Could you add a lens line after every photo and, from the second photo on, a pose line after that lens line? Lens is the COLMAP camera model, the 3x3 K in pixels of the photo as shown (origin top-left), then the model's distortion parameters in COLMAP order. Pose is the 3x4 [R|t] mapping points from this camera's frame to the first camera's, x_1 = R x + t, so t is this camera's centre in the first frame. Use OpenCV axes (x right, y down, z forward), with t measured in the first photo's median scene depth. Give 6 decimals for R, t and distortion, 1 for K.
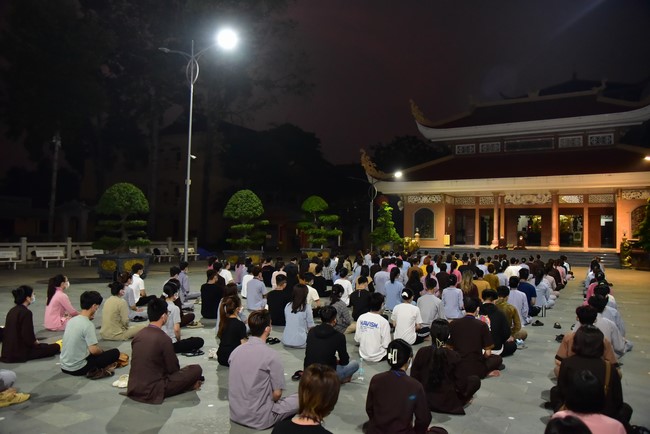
lens RADIAL K [[493.6, 0, 325.0], [0, 493.6, 217.0], [0, 0, 1]] dist [-0.007028, 0.000696]
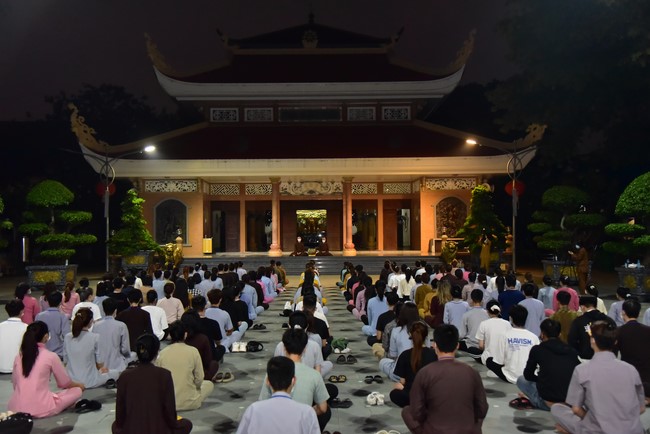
lens RADIAL K [[755.6, 0, 325.0], [0, 755.6, 217.0], [0, 0, 1]] dist [0.125448, 0.028236]
pose [[0.870029, -0.009309, 0.492913, -0.134920], [0.005465, 0.999942, 0.009239, -0.002863], [-0.492970, -0.005345, 0.870030, -0.001359]]
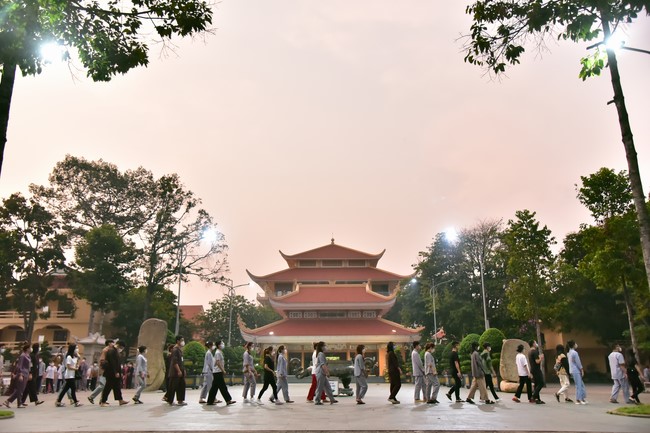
lens RADIAL K [[558.3, 0, 325.0], [0, 558.3, 216.5], [0, 0, 1]] dist [-0.003368, -0.000657]
pose [[0.884252, 0.116487, 0.452249, -0.556830], [-0.001819, 0.969244, -0.246094, 0.001984], [-0.467007, 0.216787, 0.857268, -0.770136]]
